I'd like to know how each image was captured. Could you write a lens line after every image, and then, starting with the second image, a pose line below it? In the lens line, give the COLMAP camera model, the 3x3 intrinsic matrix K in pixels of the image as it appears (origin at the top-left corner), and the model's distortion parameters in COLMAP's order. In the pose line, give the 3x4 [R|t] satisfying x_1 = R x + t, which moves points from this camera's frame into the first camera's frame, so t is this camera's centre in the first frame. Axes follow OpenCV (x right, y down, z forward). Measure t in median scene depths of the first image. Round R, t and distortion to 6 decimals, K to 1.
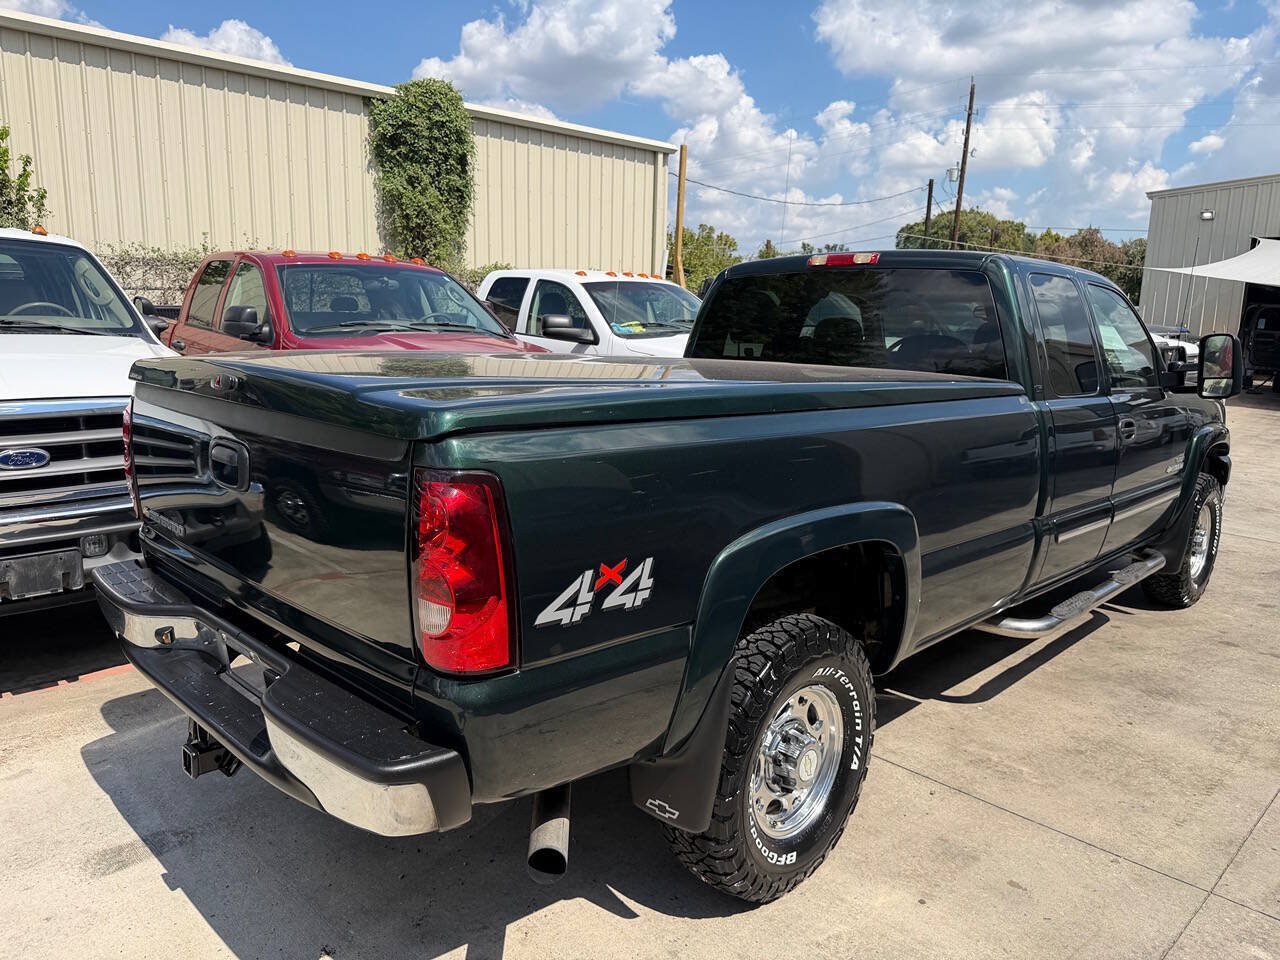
lens RADIAL K [[915.0, 0, 640.8], [0, 915.0, 468.5], [0, 0, 1]] dist [0.055695, -0.077141]
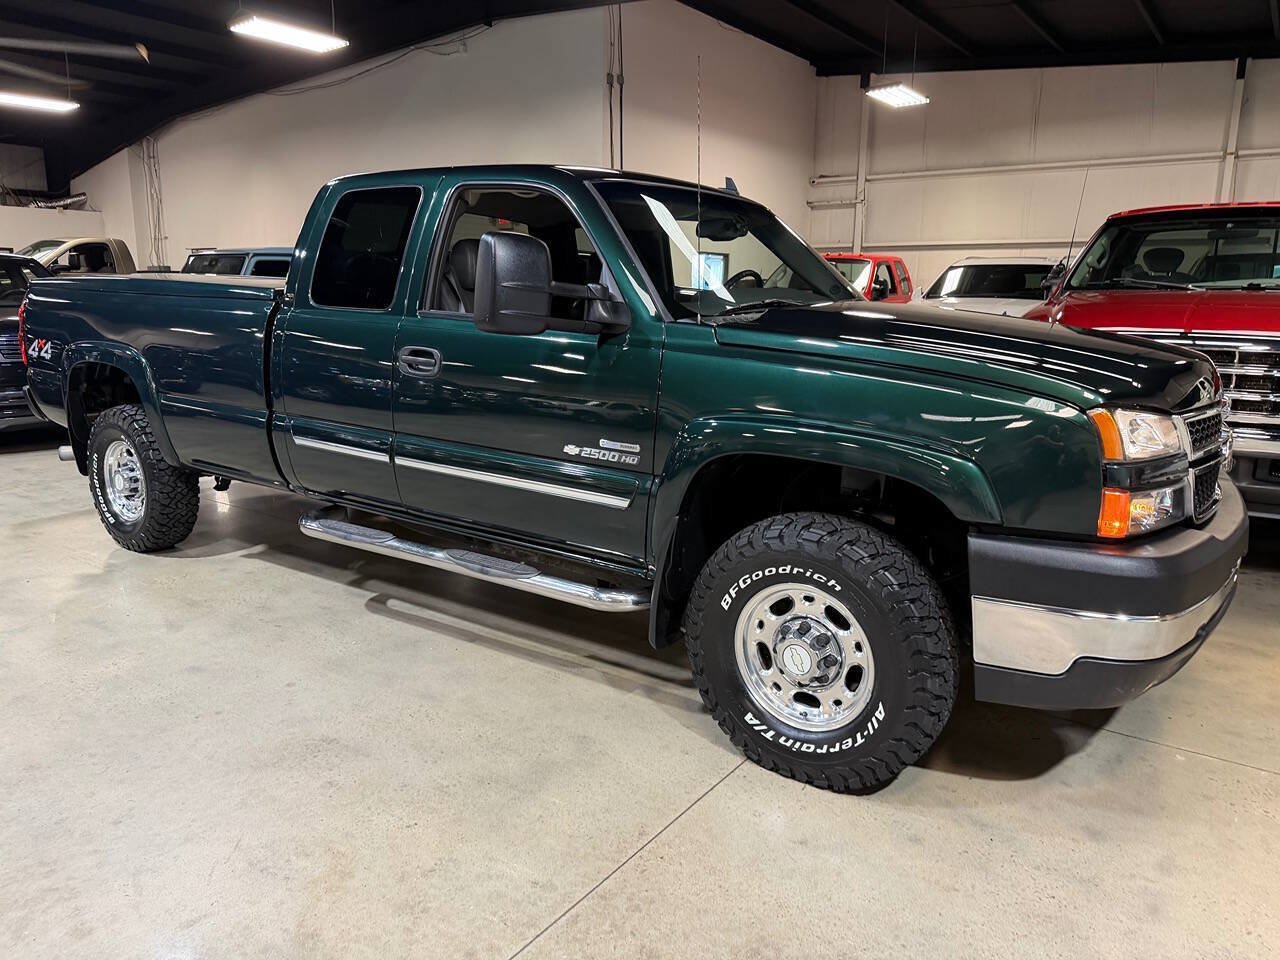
lens RADIAL K [[915.0, 0, 630.3], [0, 915.0, 468.3], [0, 0, 1]] dist [0.055695, -0.077141]
pose [[0.152346, 0.168412, -0.973873, 2.299920], [-0.170106, 0.975138, 0.142020, -0.162660], [0.973578, 0.144026, 0.177206, 1.764201]]
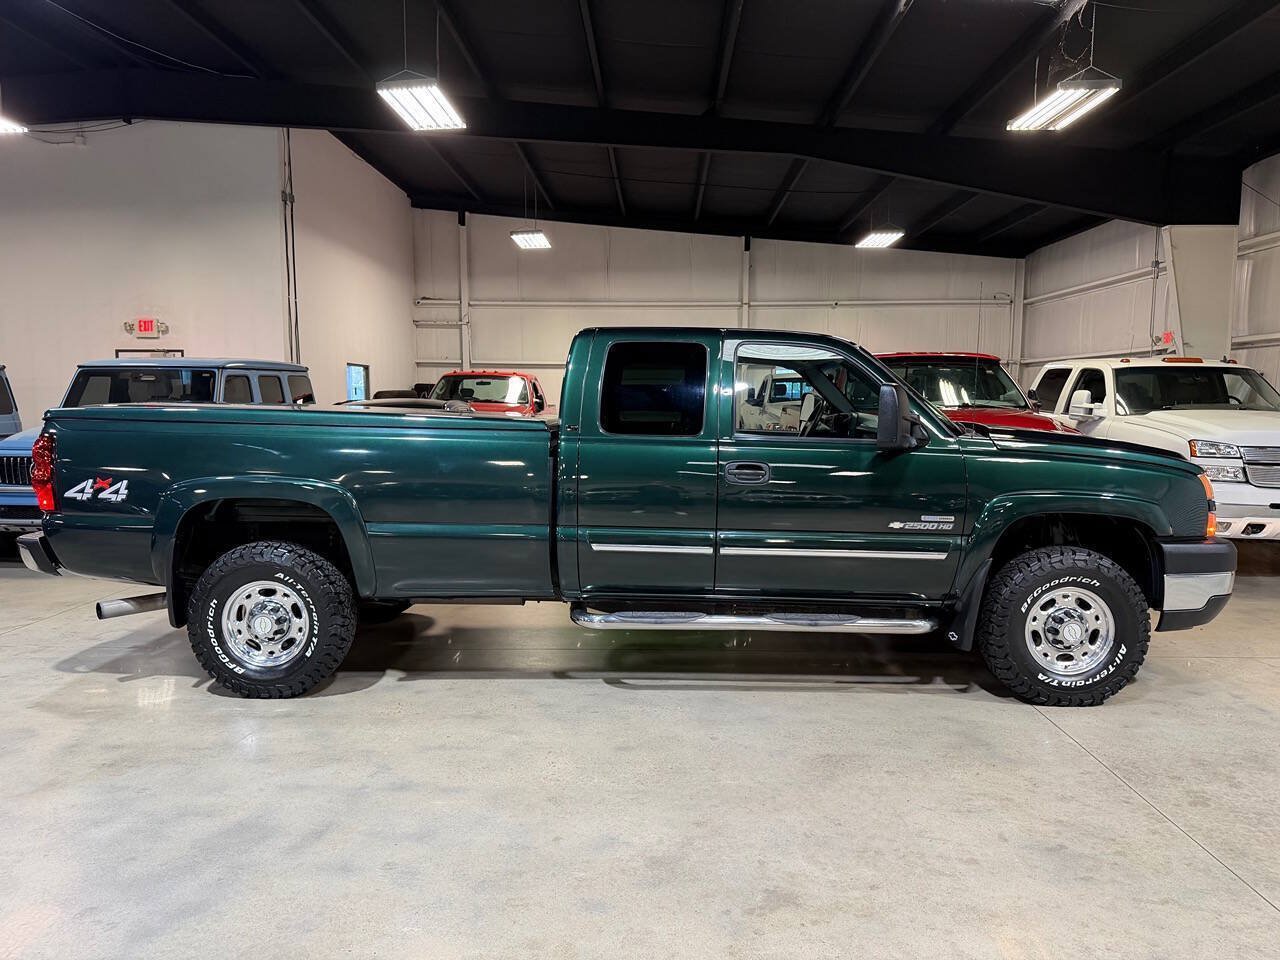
lens RADIAL K [[915.0, 0, 636.4], [0, 915.0, 482.8], [0, 0, 1]] dist [0.055695, -0.077141]
pose [[0.690594, 0.045659, -0.721800, 2.037126], [-0.109170, 0.993151, -0.041626, 0.049634], [0.714956, 0.107545, 0.690849, 0.268633]]
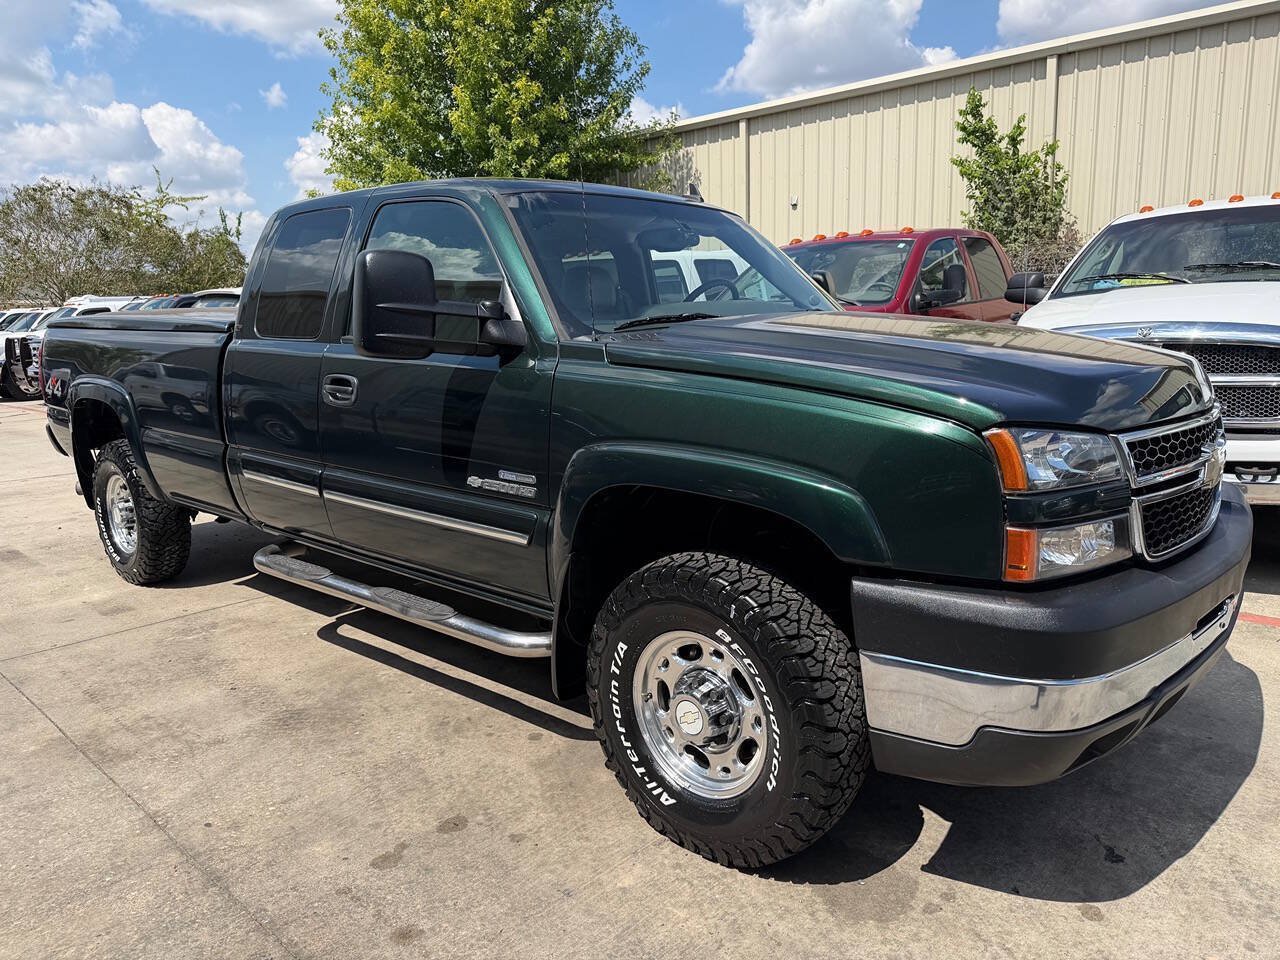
lens RADIAL K [[915.0, 0, 628.1], [0, 915.0, 473.1], [0, 0, 1]] dist [0.055695, -0.077141]
pose [[0.038974, 0.145340, -0.988614, 2.221868], [-0.142968, 0.979998, 0.138437, -0.195016], [0.988960, 0.135945, 0.058973, 2.022718]]
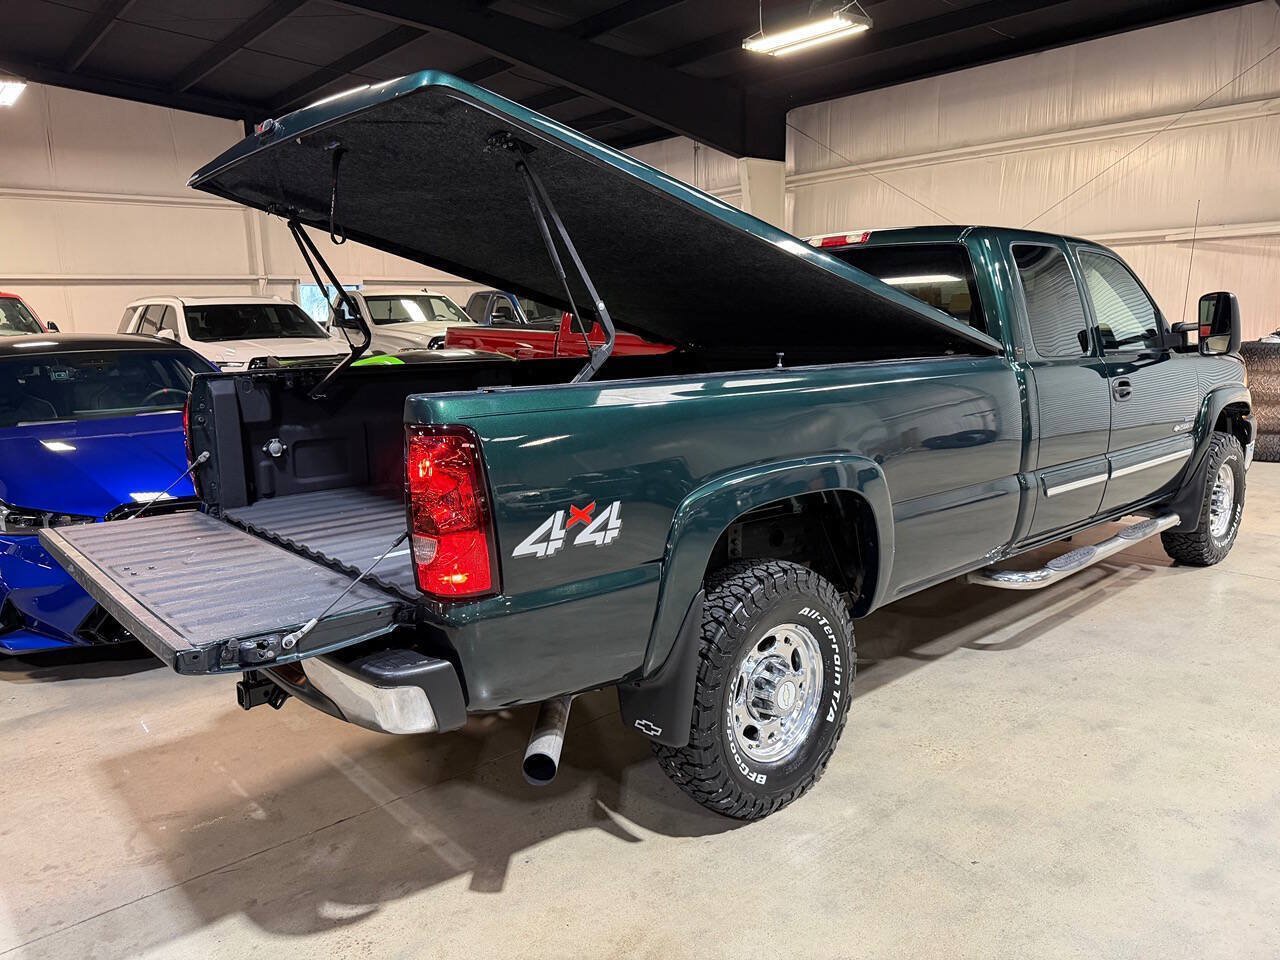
lens RADIAL K [[915.0, 0, 641.1], [0, 915.0, 485.0], [0, 0, 1]] dist [0.055695, -0.077141]
pose [[0.996865, -0.034203, -0.071342, 0.099199], [0.035464, 0.999235, 0.016473, 0.047815], [0.070724, -0.018952, 0.997316, -0.115074]]
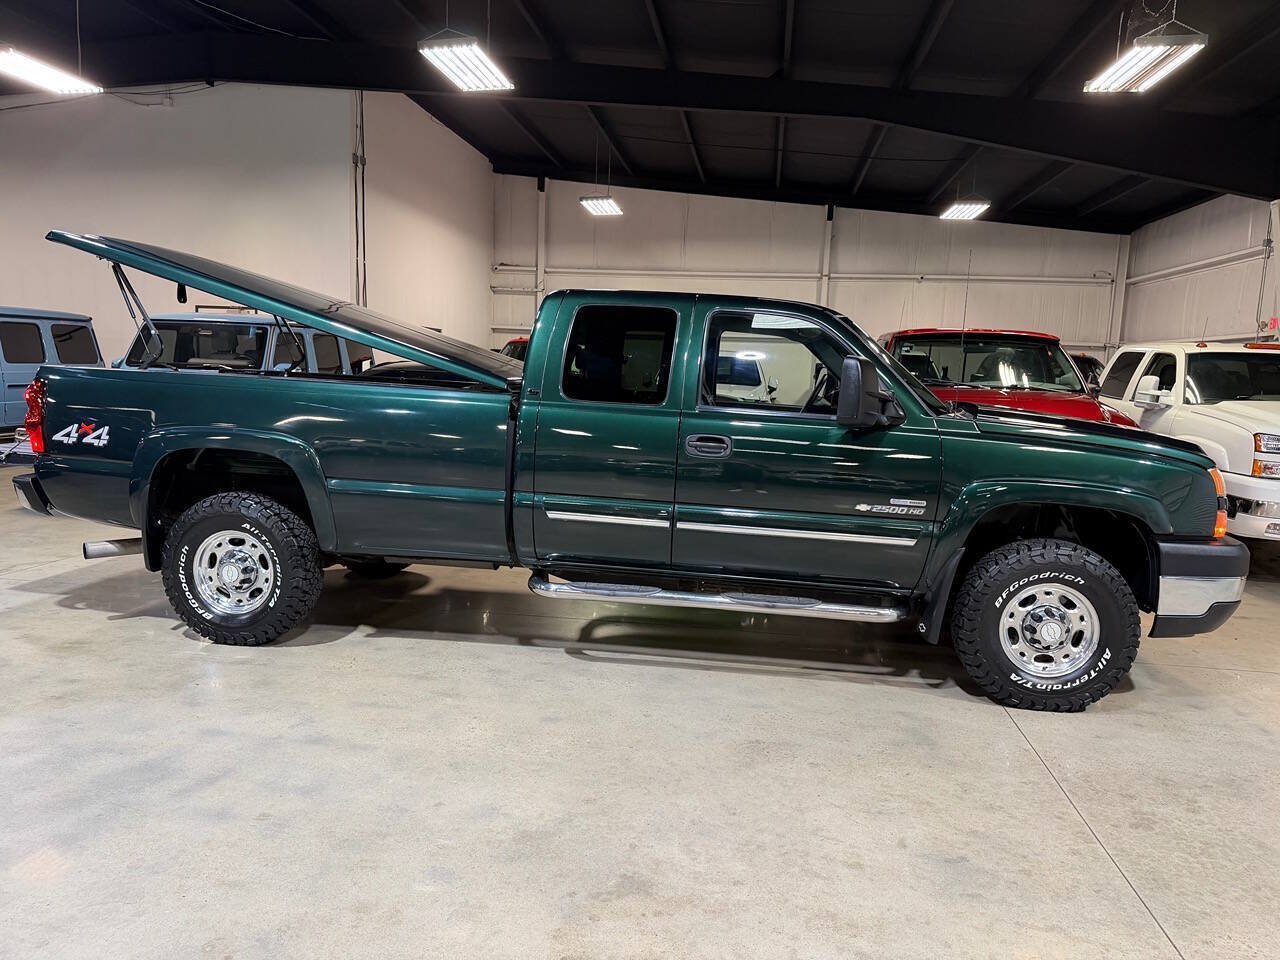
lens RADIAL K [[915.0, 0, 635.7], [0, 915.0, 483.6], [0, 0, 1]] dist [0.055695, -0.077141]
pose [[0.604075, 0.098581, -0.790806, 2.180168], [-0.157010, 0.987592, 0.003177, 0.018395], [0.781307, 0.122245, 0.612058, 0.512107]]
